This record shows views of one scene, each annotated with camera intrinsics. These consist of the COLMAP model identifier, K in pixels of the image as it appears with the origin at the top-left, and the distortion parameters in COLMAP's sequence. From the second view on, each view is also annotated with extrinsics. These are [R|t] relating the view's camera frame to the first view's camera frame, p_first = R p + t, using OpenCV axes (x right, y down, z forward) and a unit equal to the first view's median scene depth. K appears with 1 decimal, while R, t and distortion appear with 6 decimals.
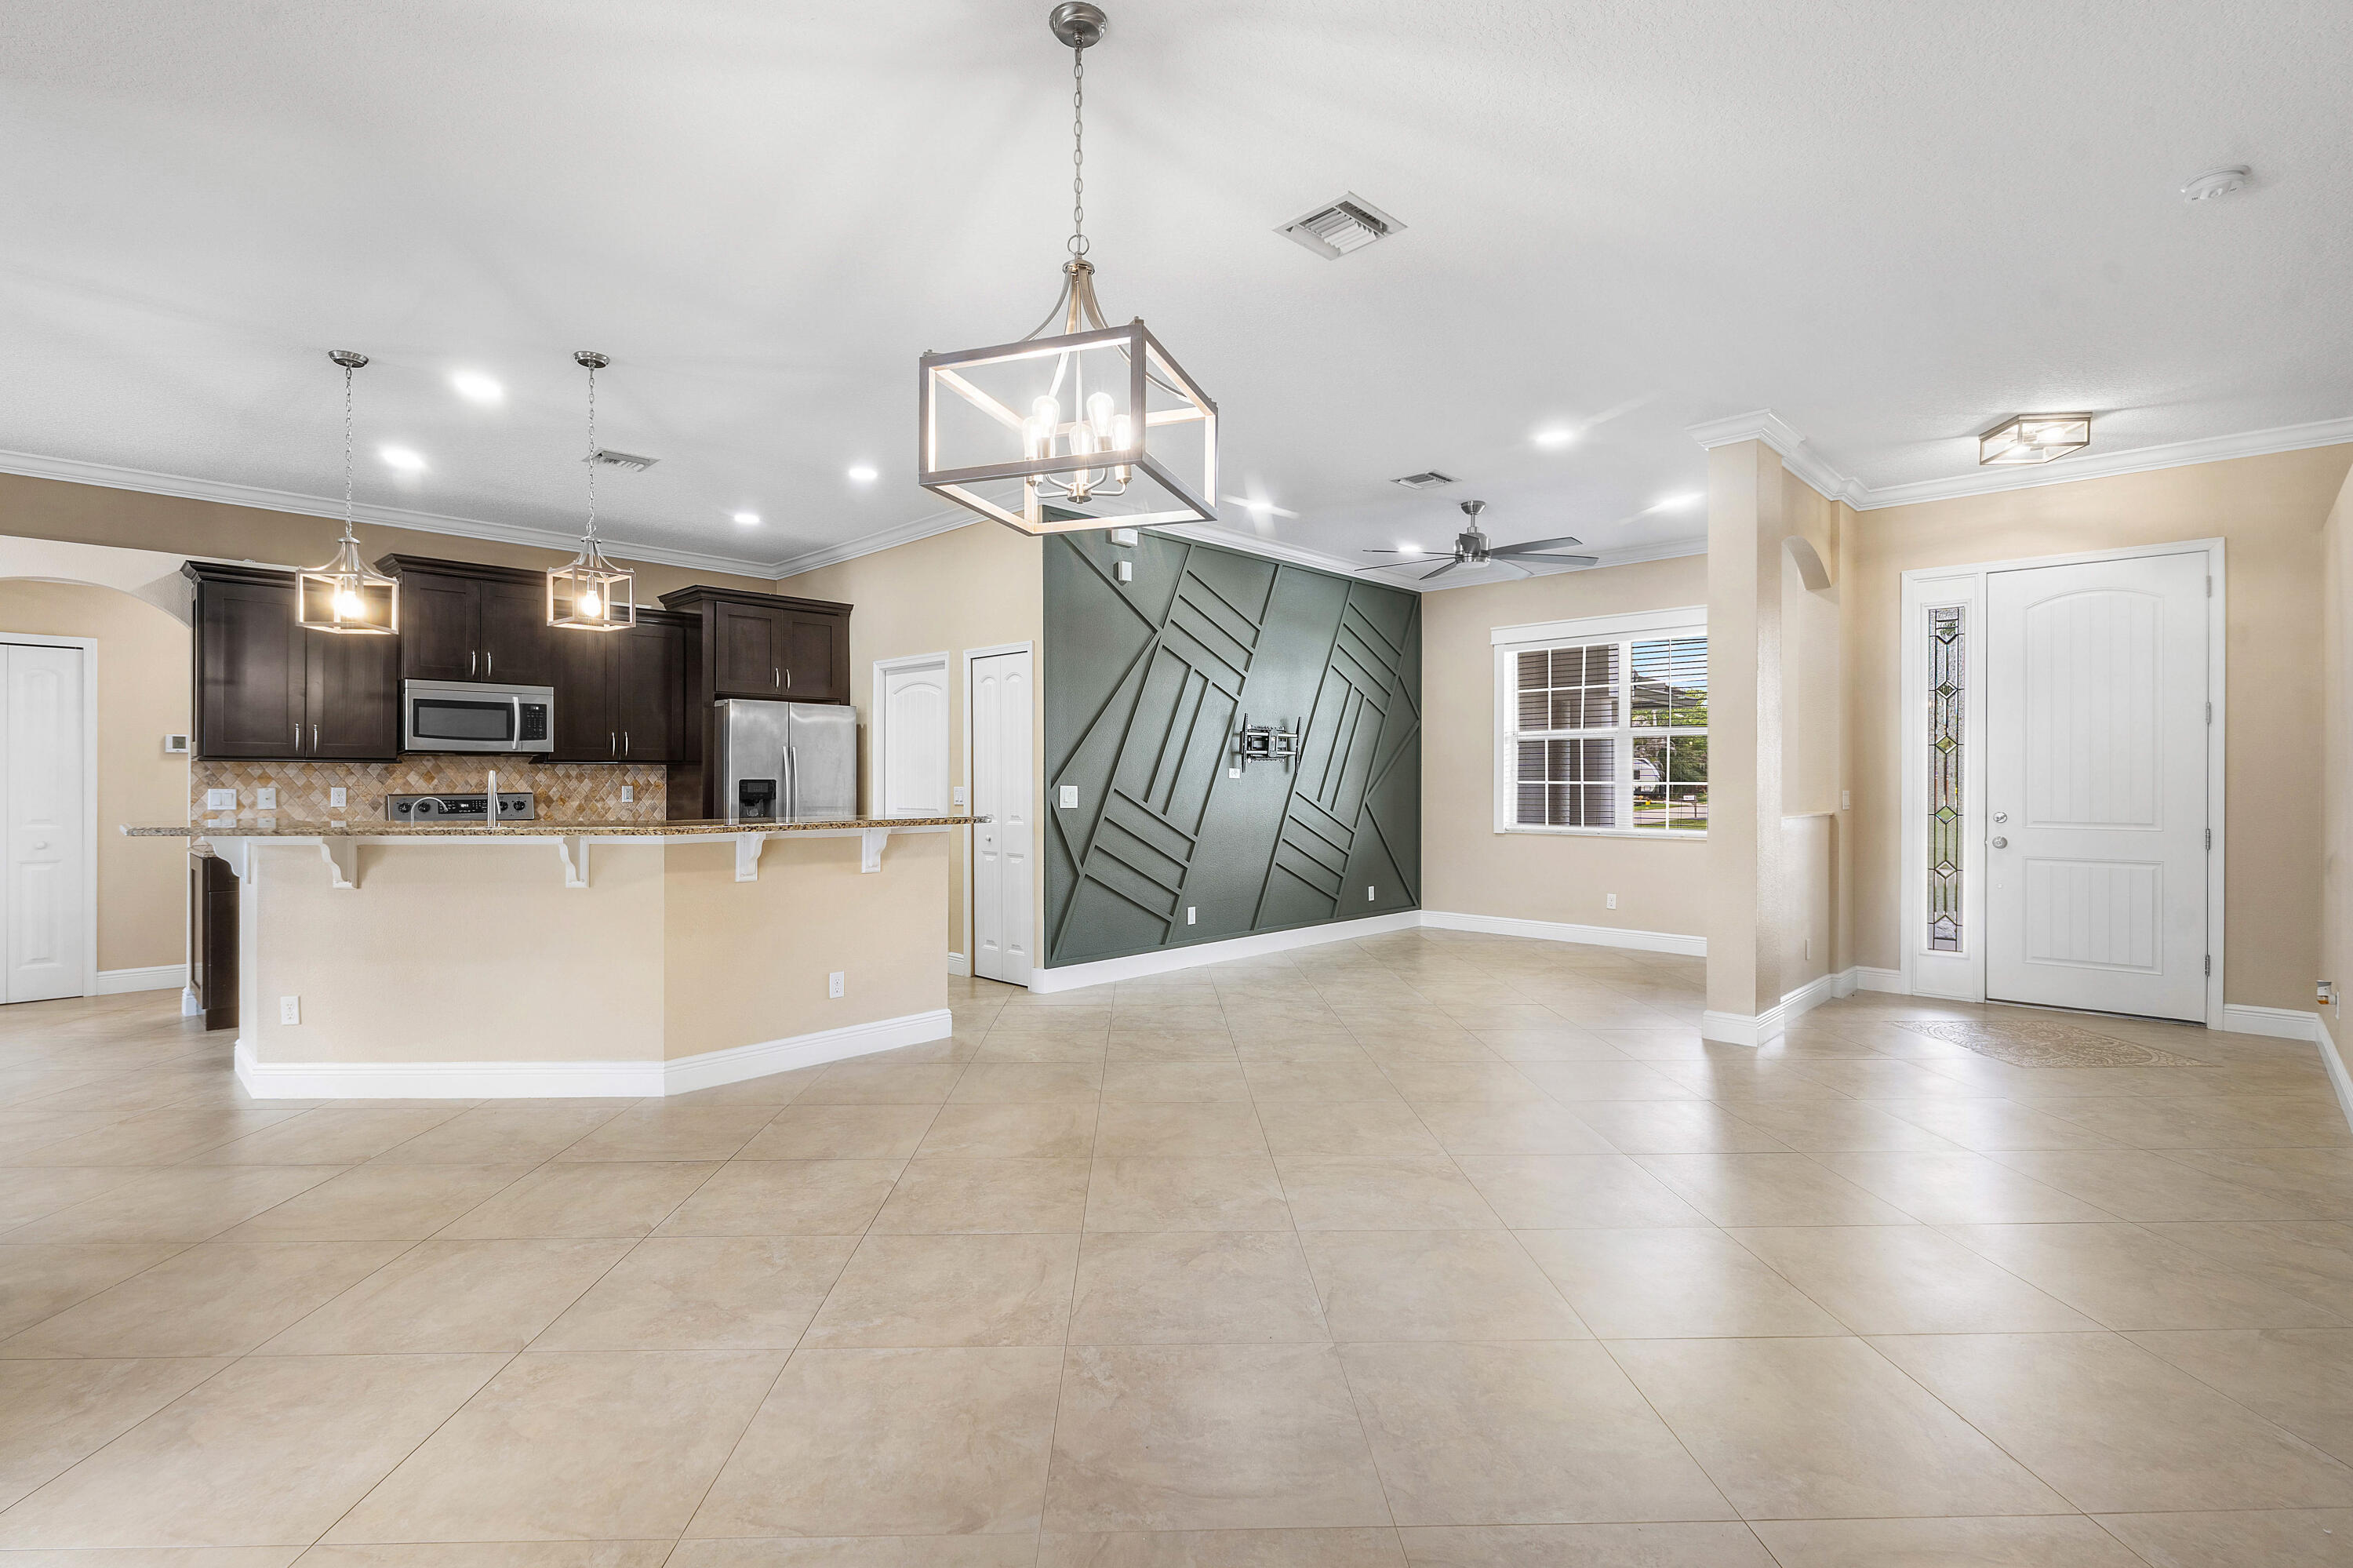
lens RADIAL K [[1115.7, 0, 1250.0], [0, 1115.7, 774.3], [0, 0, 1]] dist [-0.010682, -0.000240]
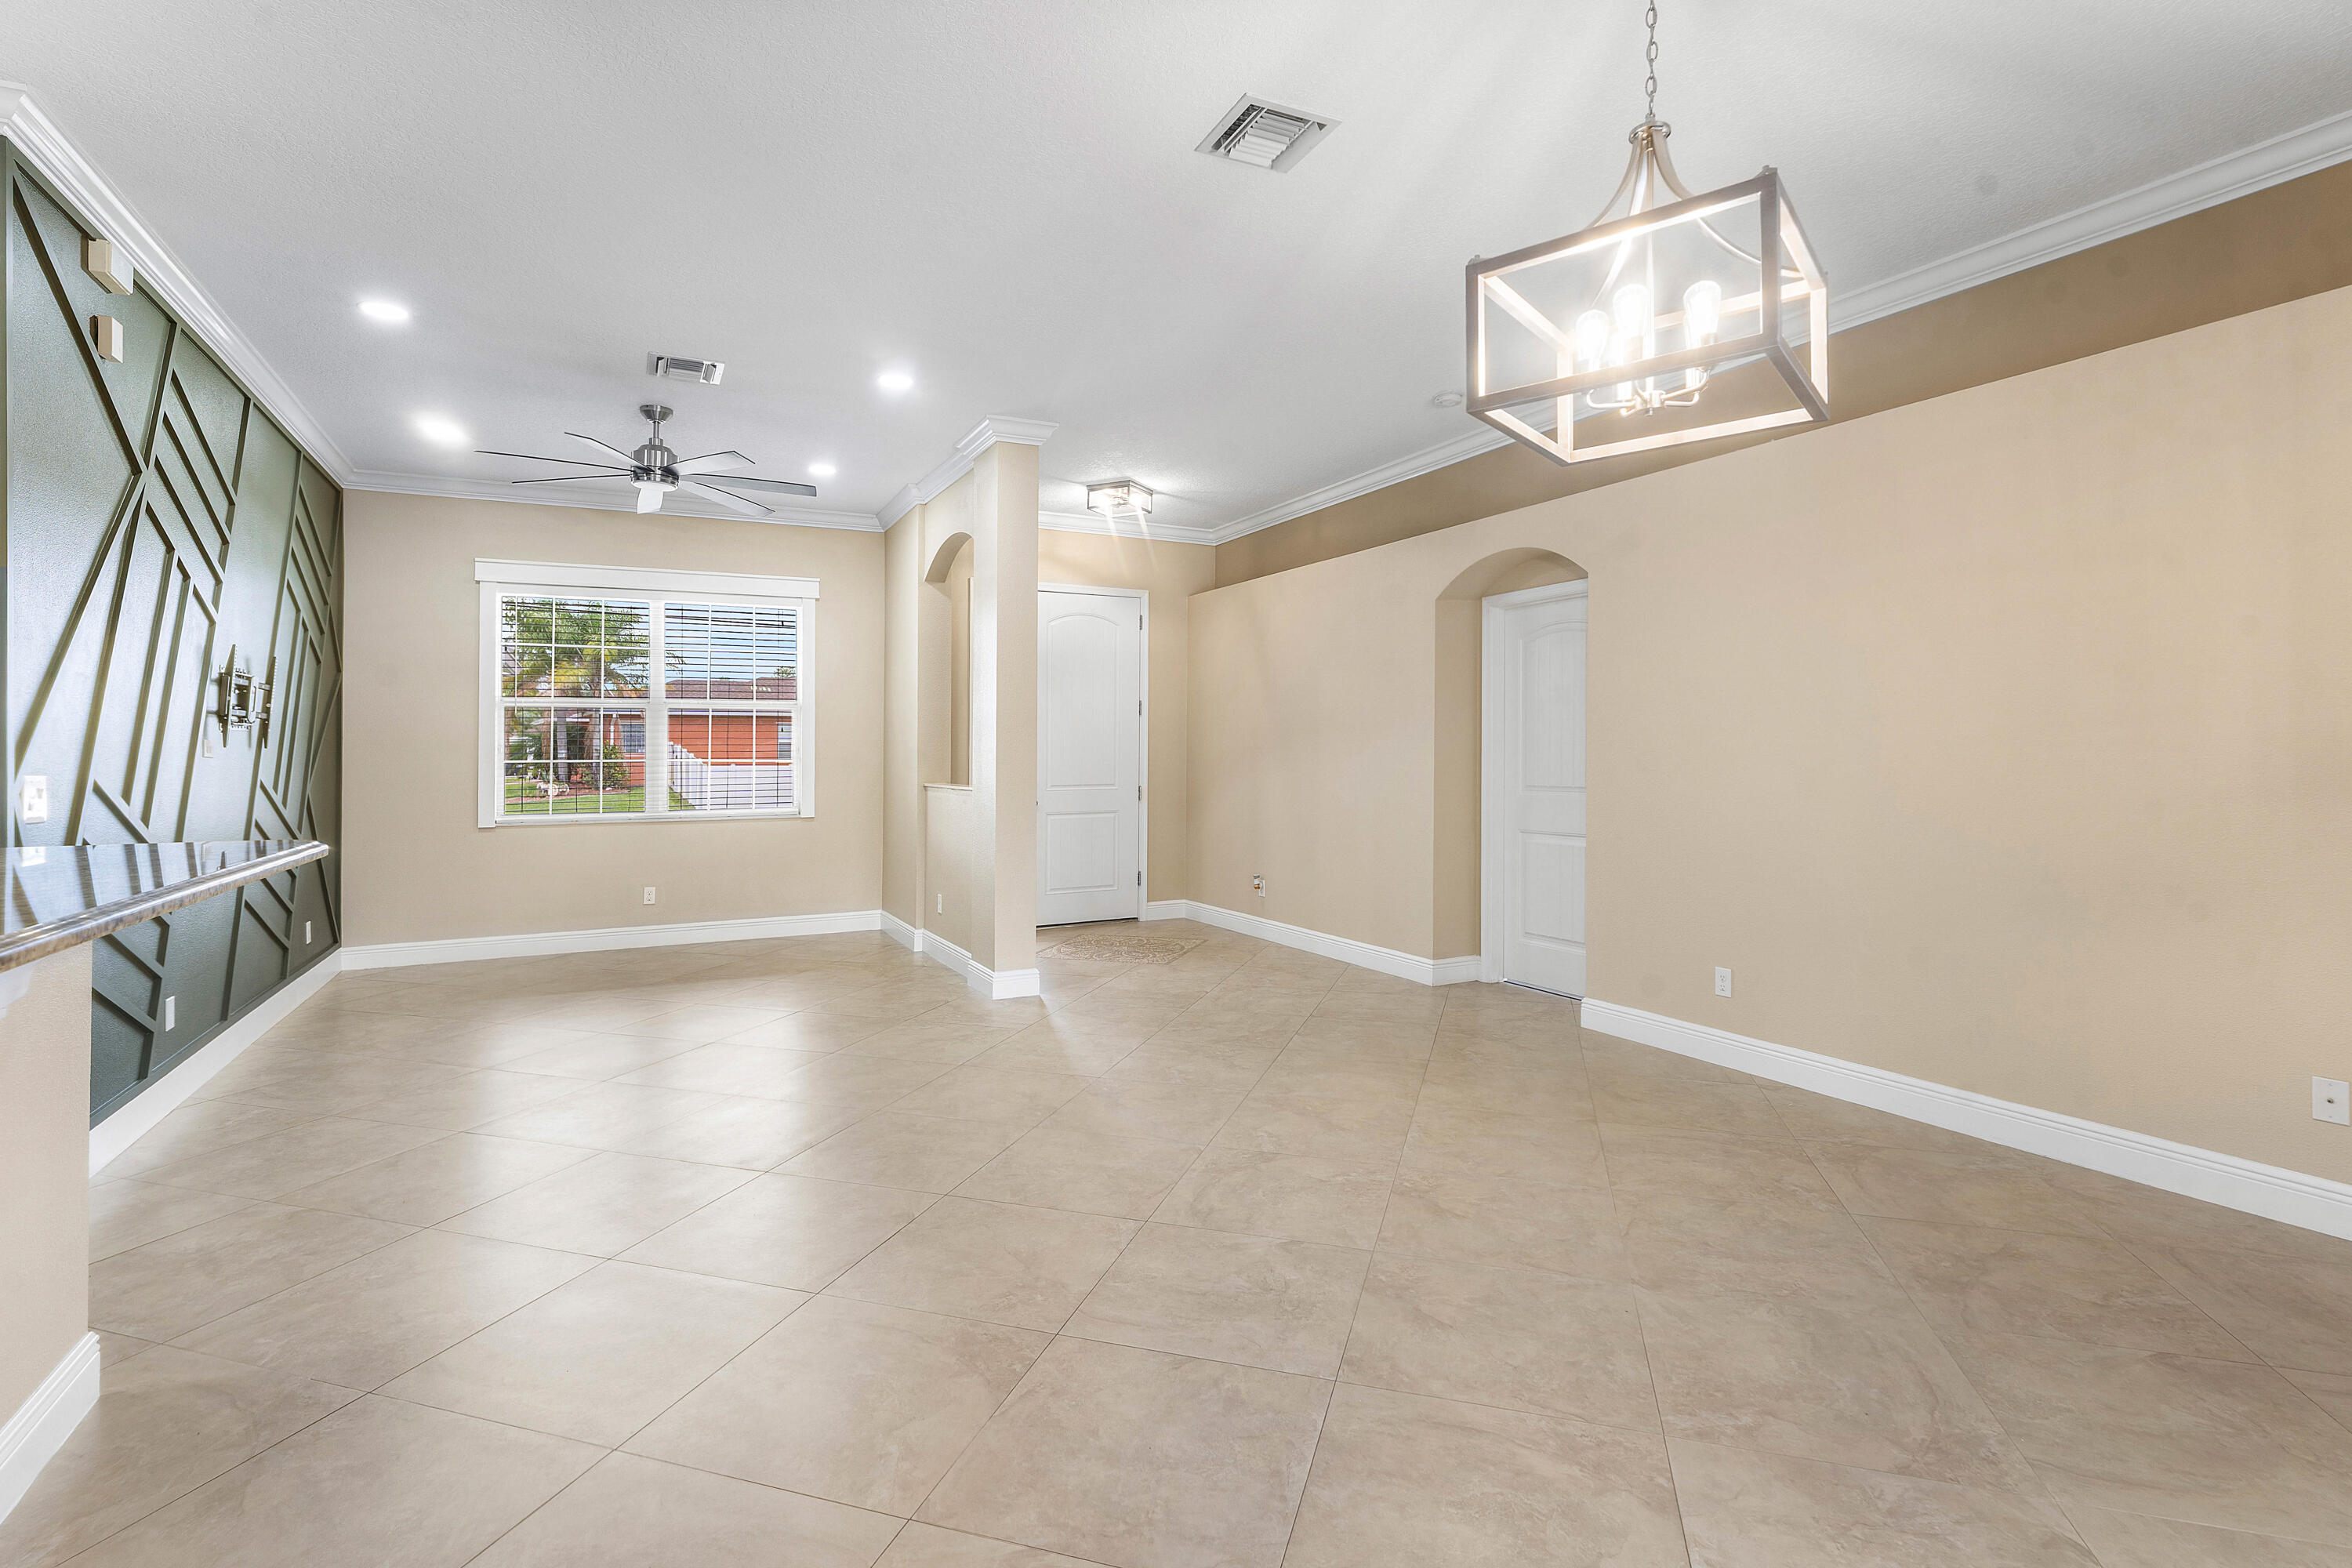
lens RADIAL K [[1068.4, 0, 1137.1], [0, 1068.4, 780.8], [0, 0, 1]] dist [-0.004016, -0.000343]
pose [[0.365341, -0.029391, 0.930410, -0.358144], [0.002834, 0.999532, 0.030462, -0.001020], [-0.930869, -0.008492, 0.365254, 0.371891]]
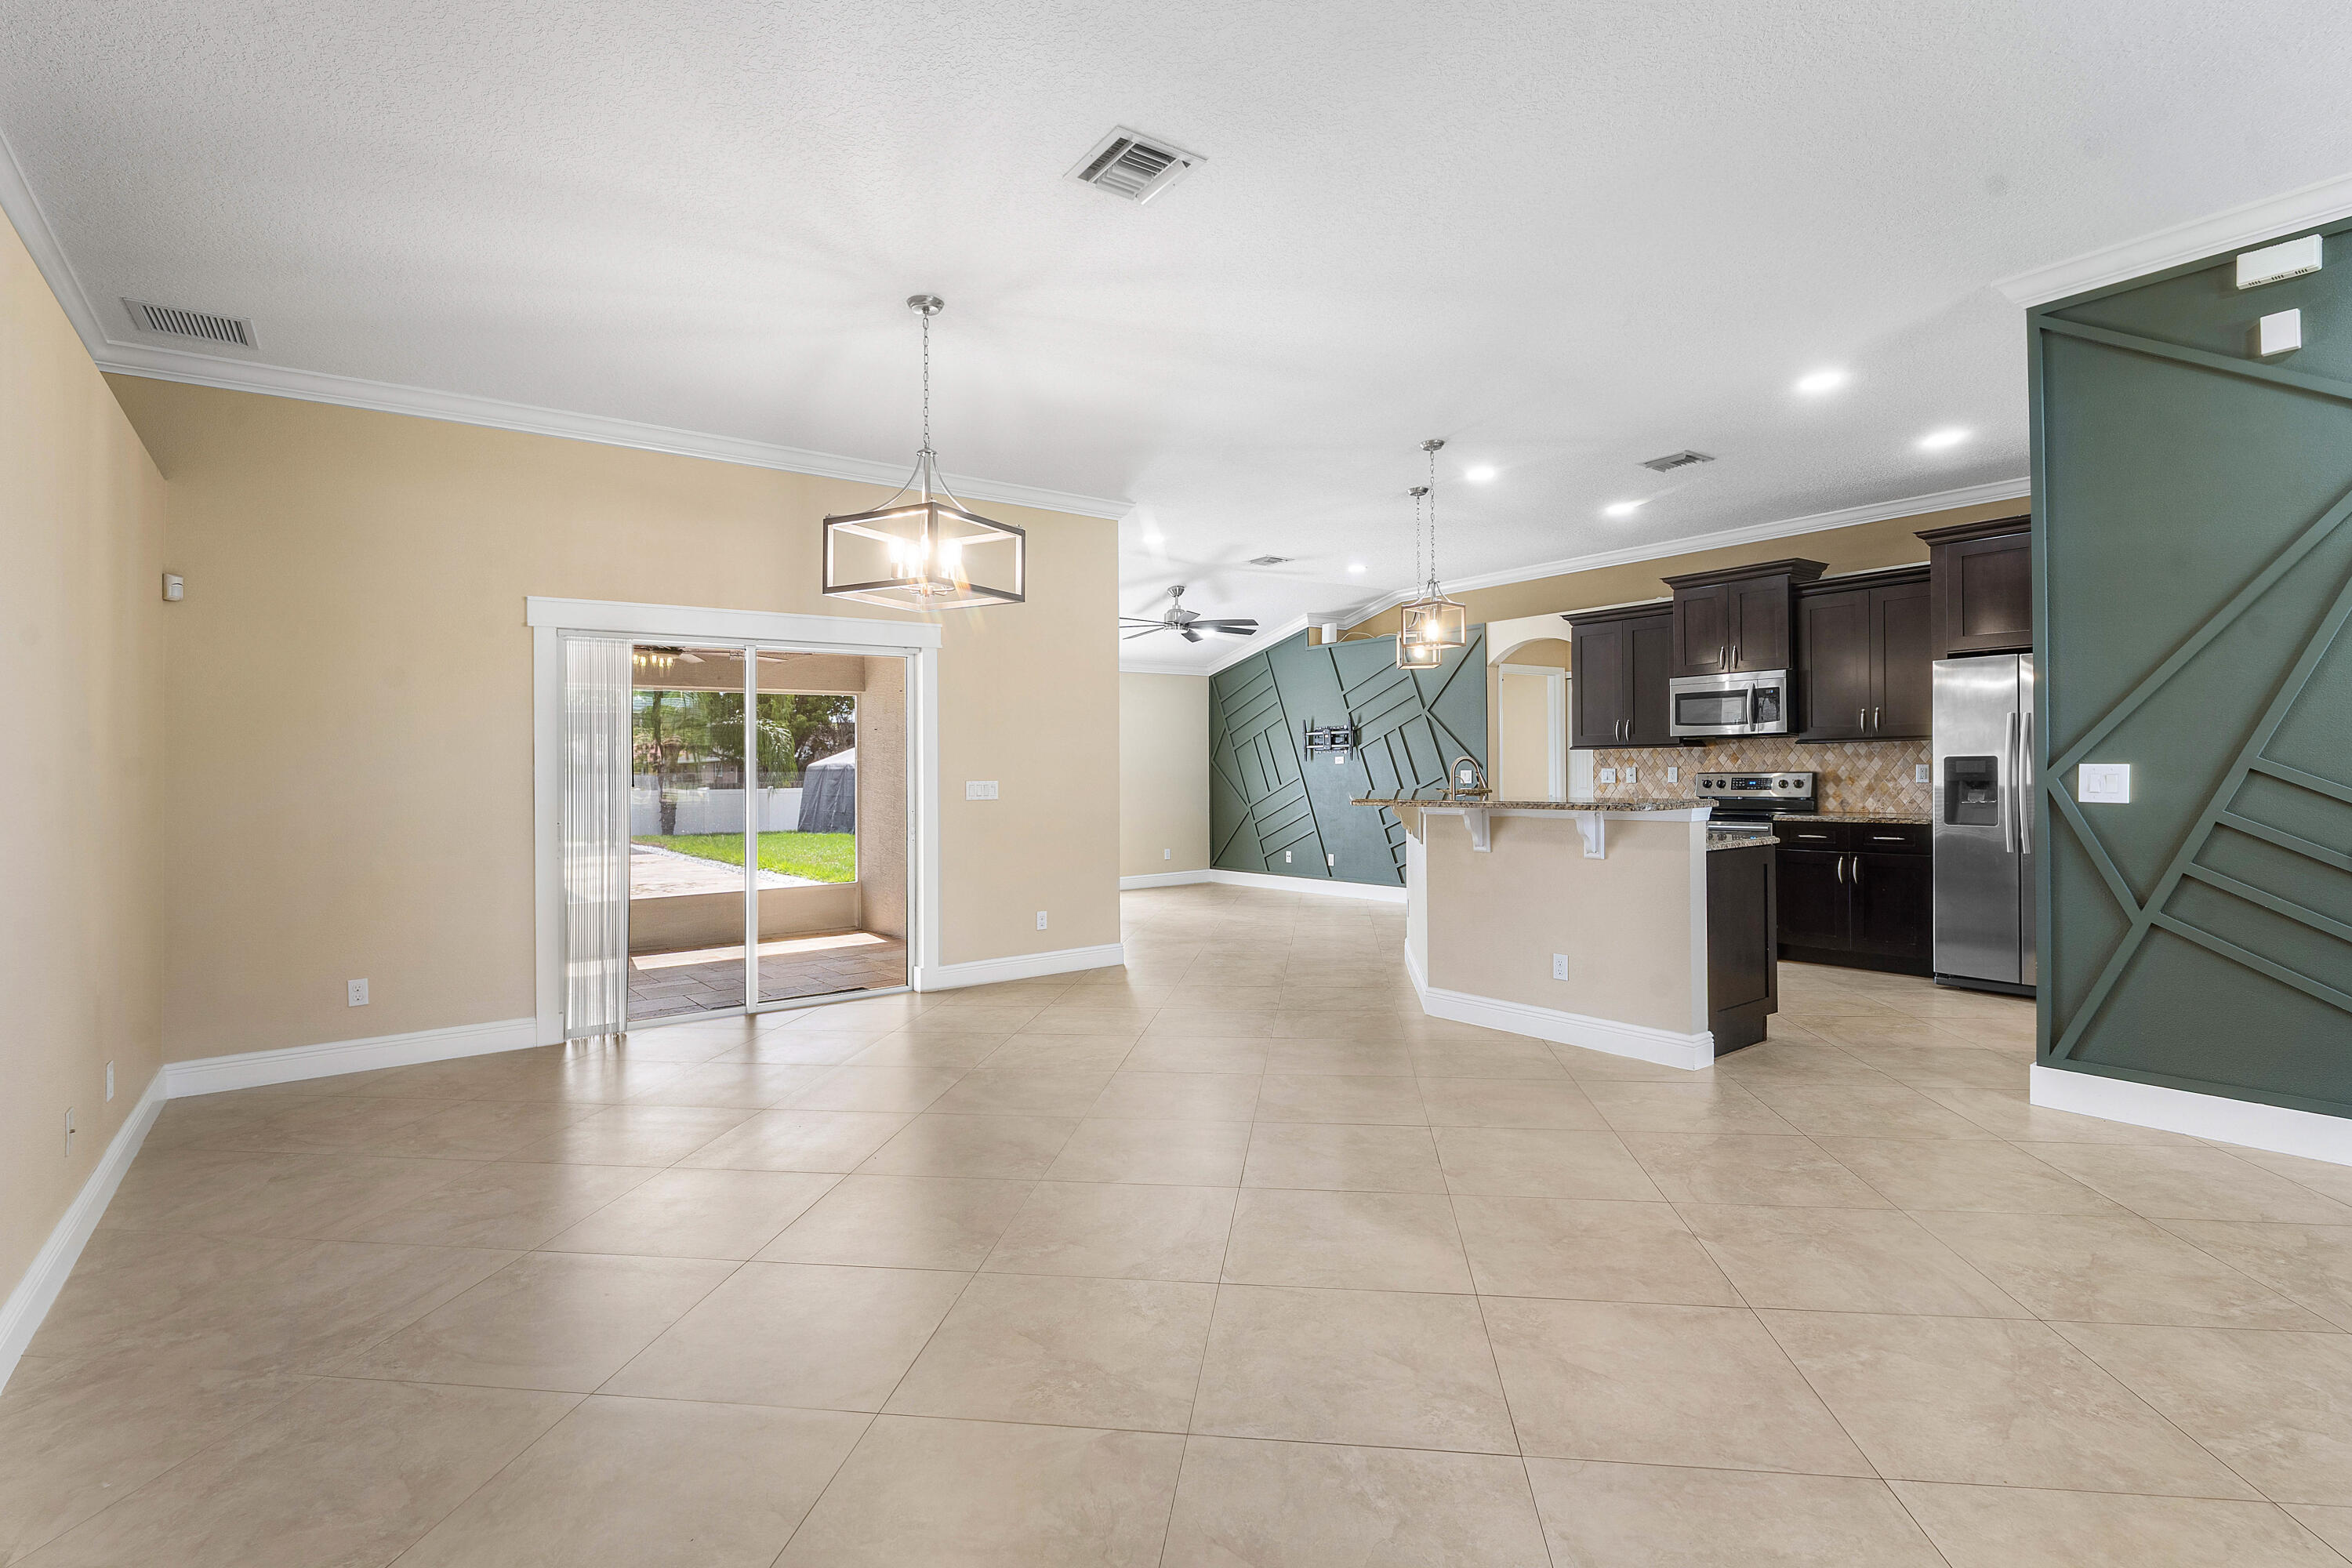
lens RADIAL K [[1068.4, 0, 1137.1], [0, 1068.4, 780.8], [0, 0, 1]] dist [-0.004016, -0.000343]
pose [[-0.203237, 0.013146, -0.979041, 0.436032], [0.015620, 0.999826, 0.010182, 0.005007], [0.979005, -0.013223, -0.203407, 0.561351]]
